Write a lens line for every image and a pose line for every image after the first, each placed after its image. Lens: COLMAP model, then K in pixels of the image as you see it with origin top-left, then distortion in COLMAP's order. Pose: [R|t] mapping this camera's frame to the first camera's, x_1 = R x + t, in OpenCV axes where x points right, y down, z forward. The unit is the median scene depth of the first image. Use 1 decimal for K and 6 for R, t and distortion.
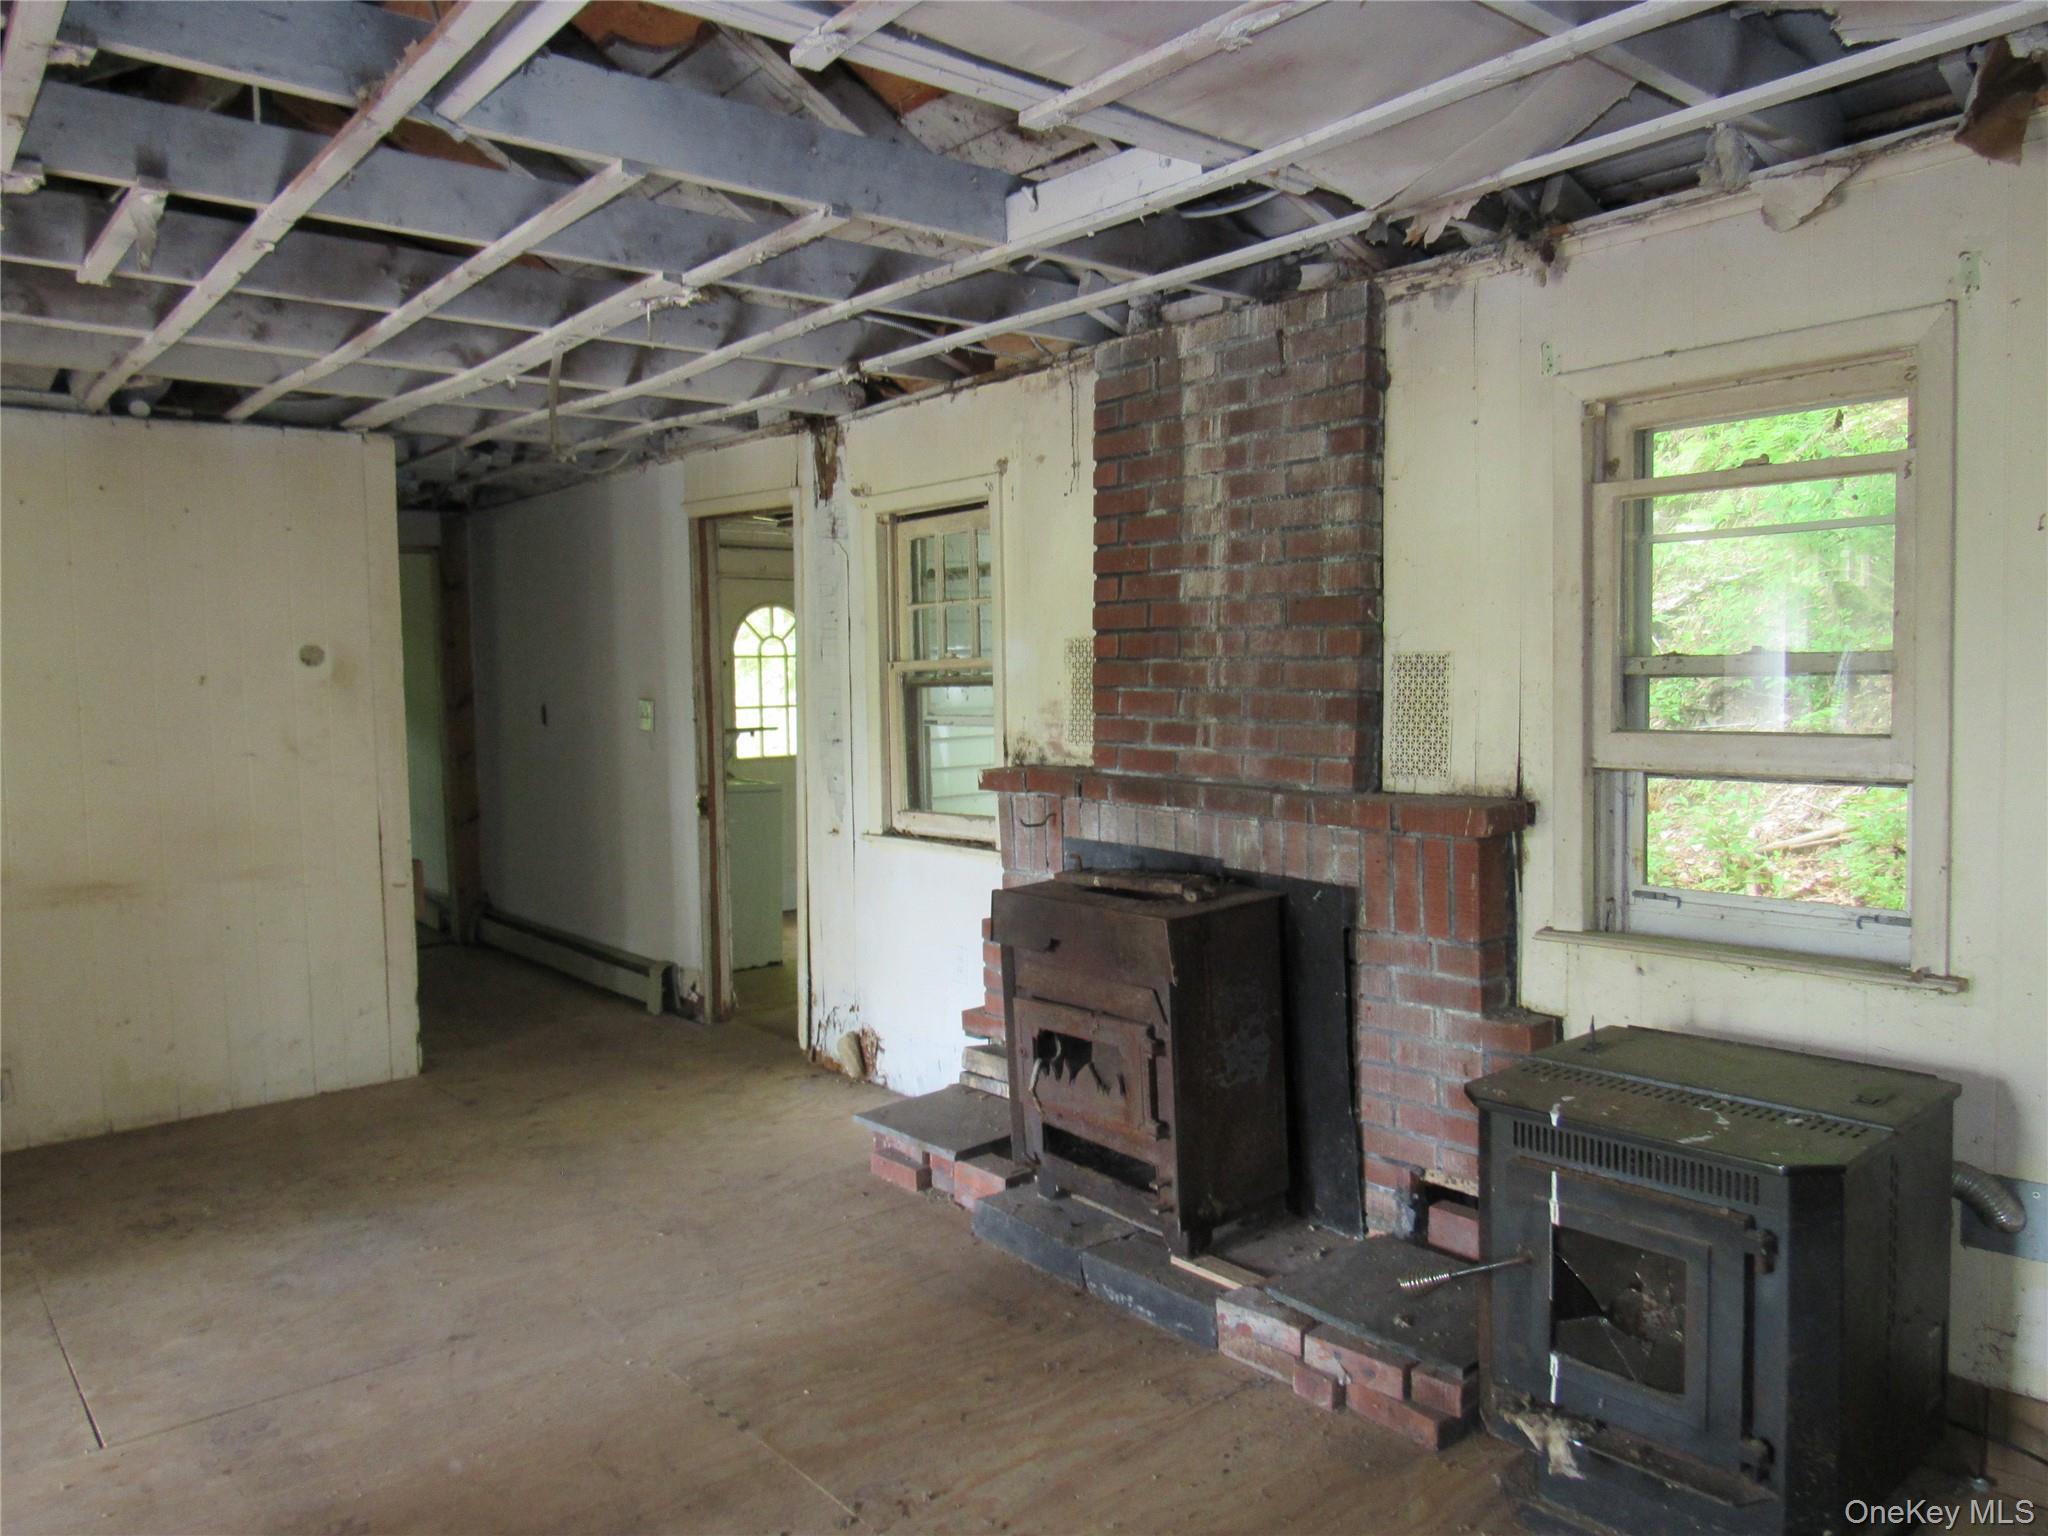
lens RADIAL K [[1465.7, 0, 1030.6], [0, 1465.7, 770.9], [0, 0, 1]] dist [-0.024620, 0.001852]
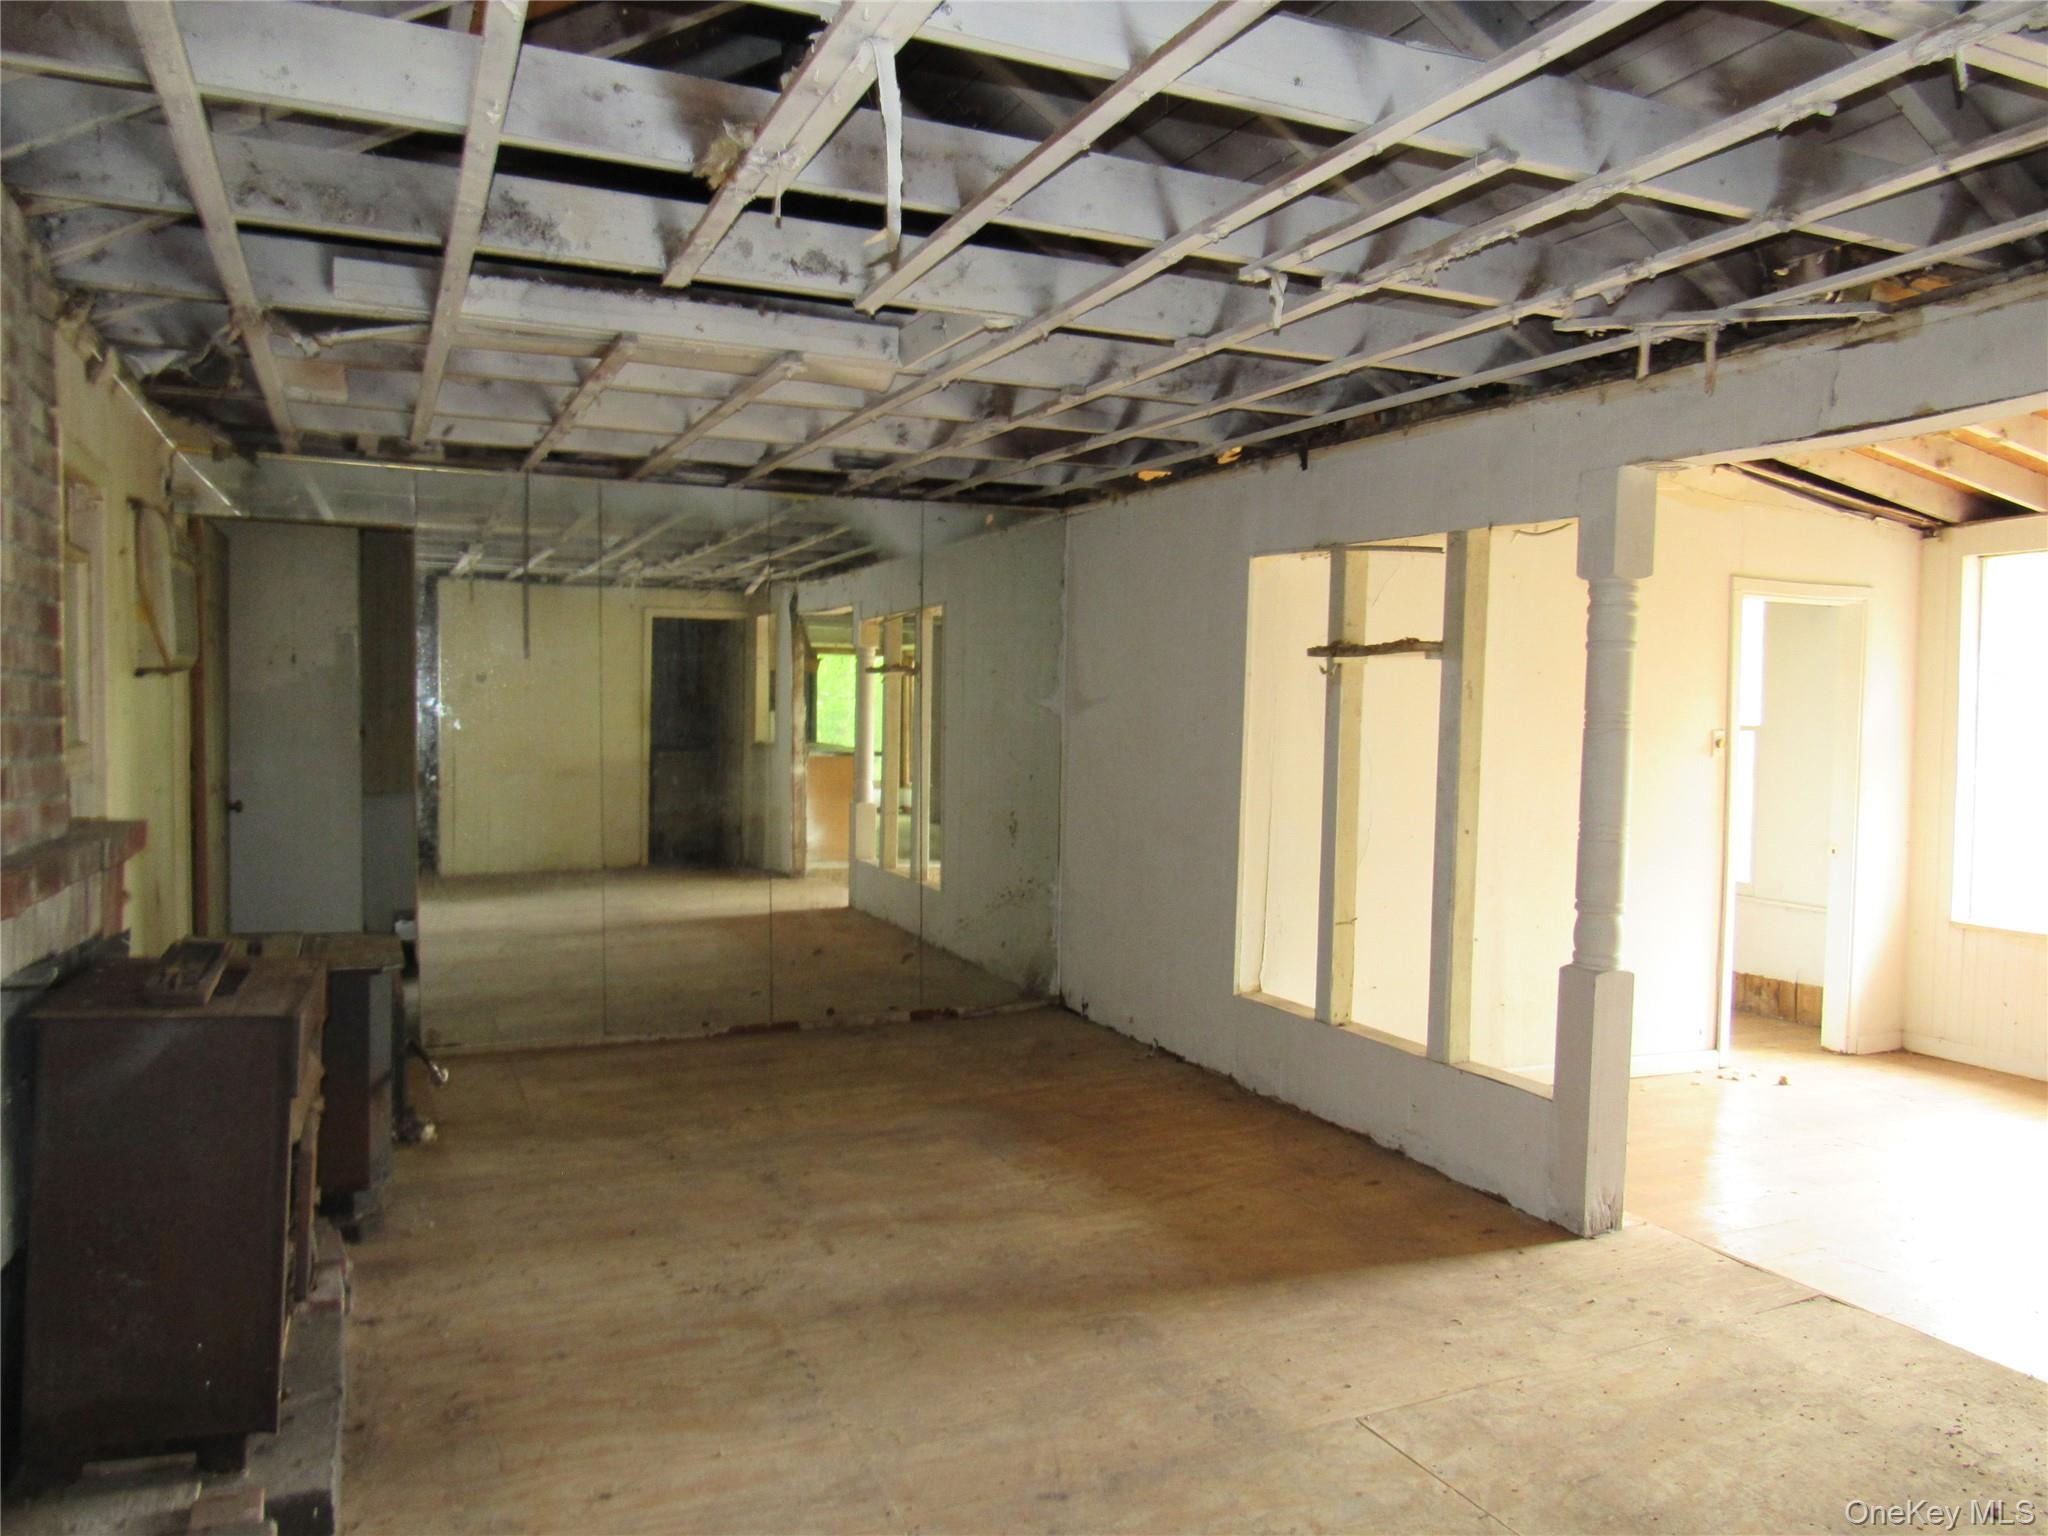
lens RADIAL K [[1469.4, 0, 1028.4], [0, 1469.4, 773.4], [0, 0, 1]] dist [-0.023578, 0.002150]
pose [[-0.962429, -0.011224, 0.271302, -0.637742], [0.018067, 0.994284, 0.105227, -0.112361], [-0.270933, 0.106175, -0.956725, 1.869093]]
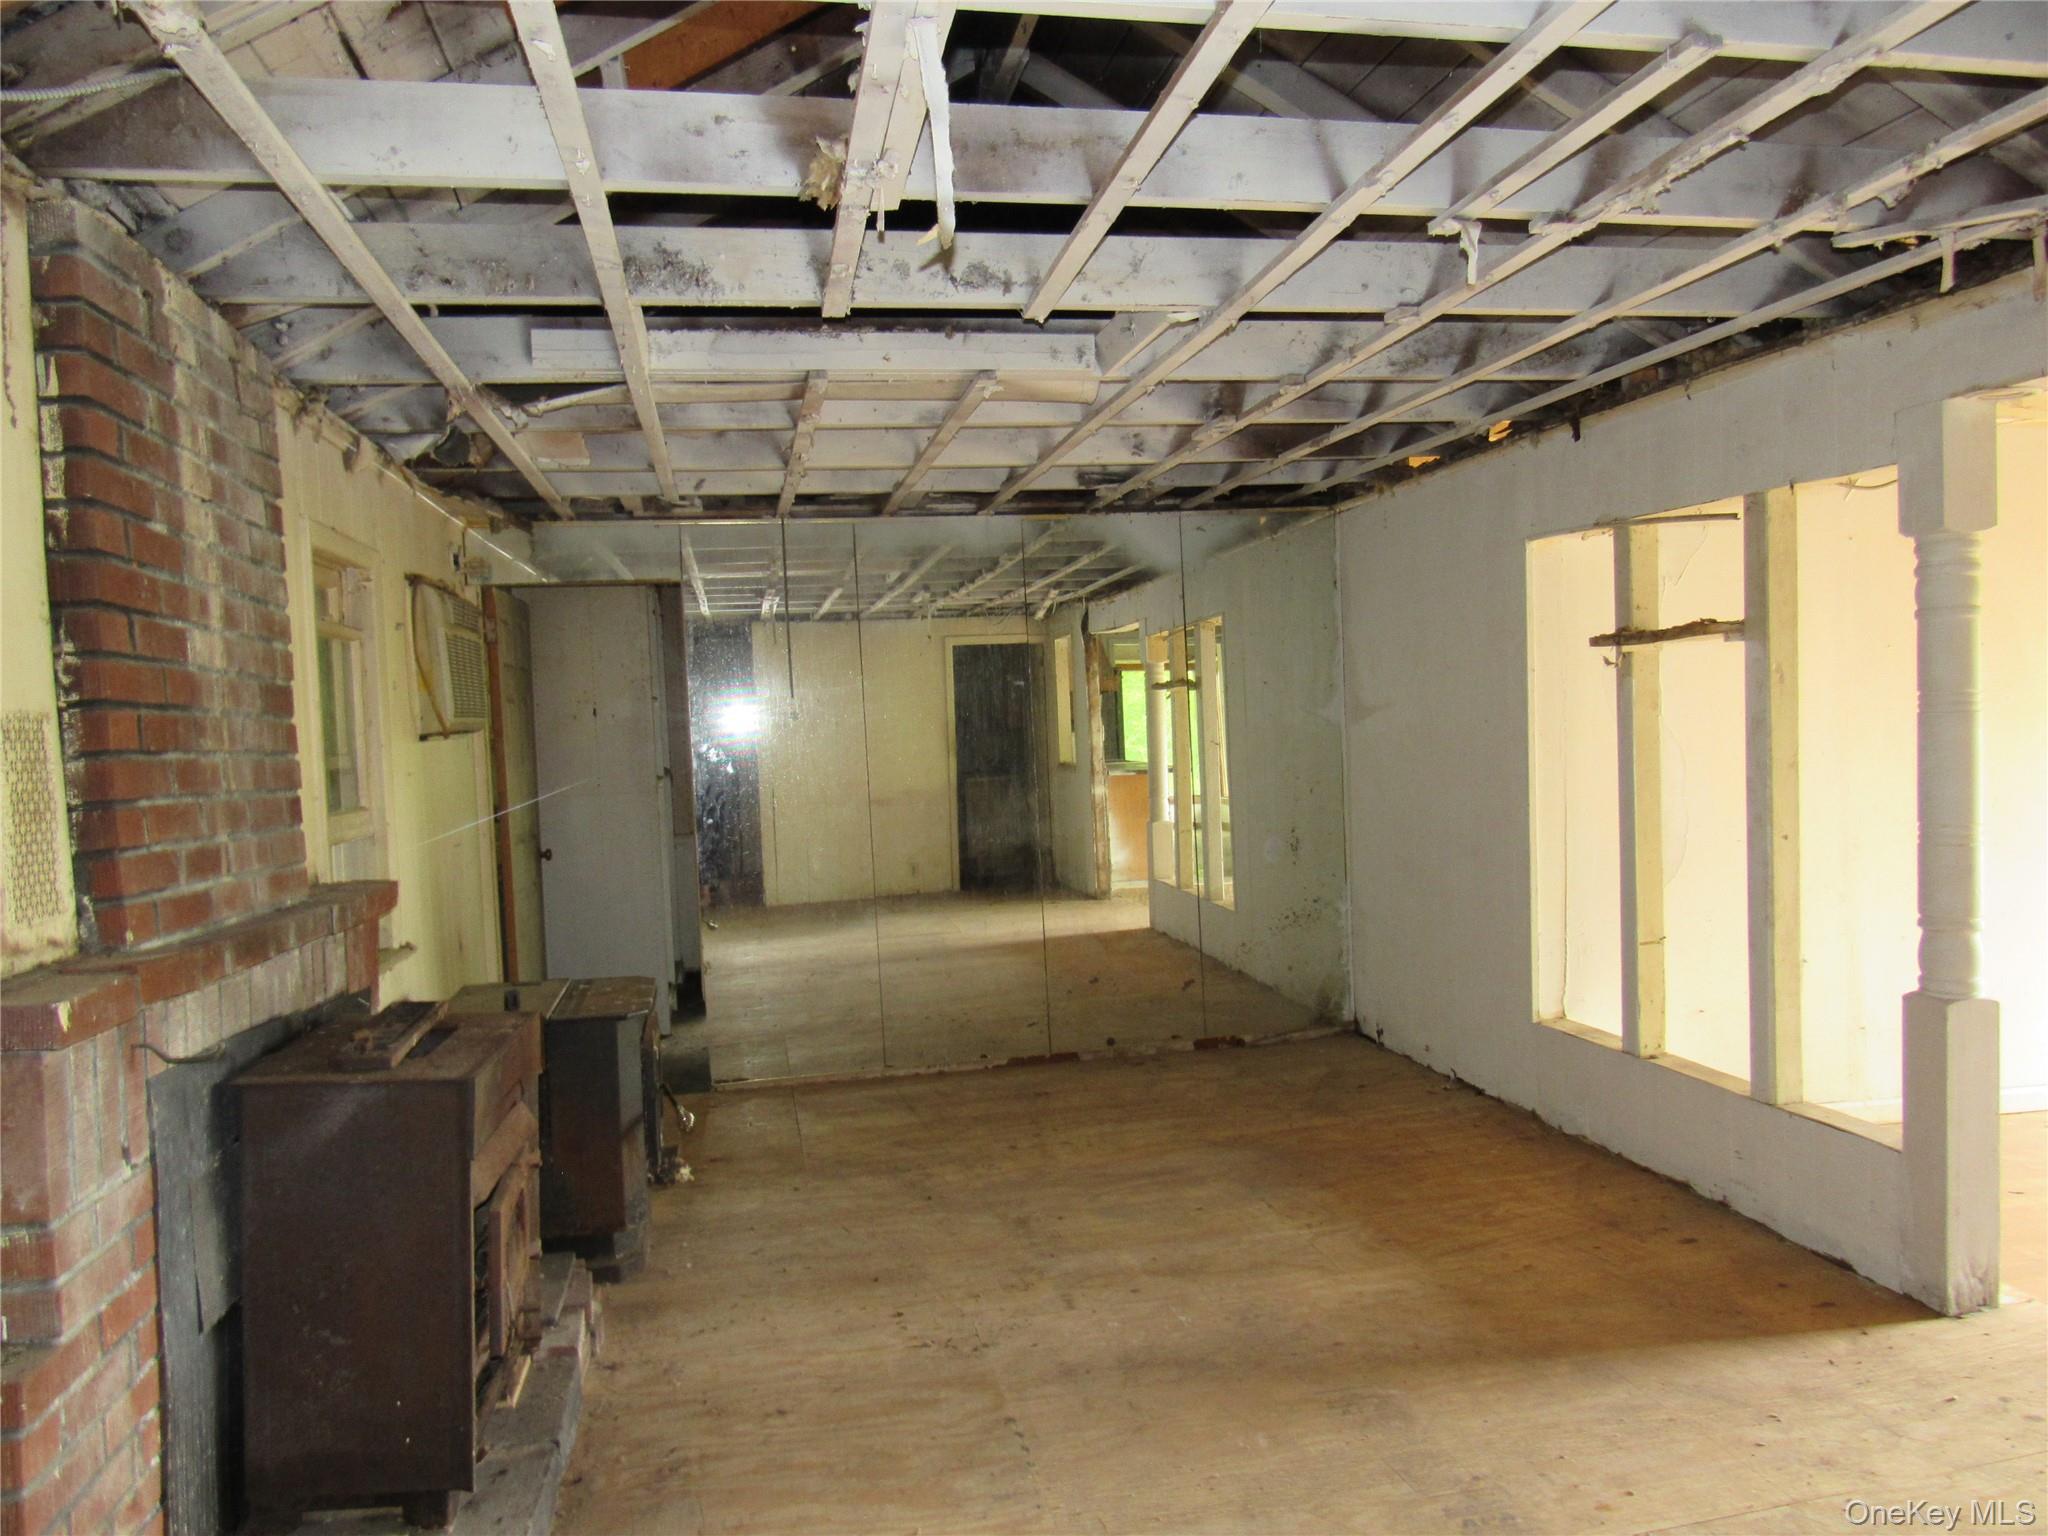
lens RADIAL K [[1465.7, 0, 1030.6], [0, 1465.7, 770.9], [0, 0, 1]] dist [-0.024620, 0.001852]
pose [[-0.873550, 0.036714, 0.485348, -0.706267], [0.088439, 0.992525, 0.084097, -0.113391], [-0.478633, 0.116387, -0.870267, 1.759824]]
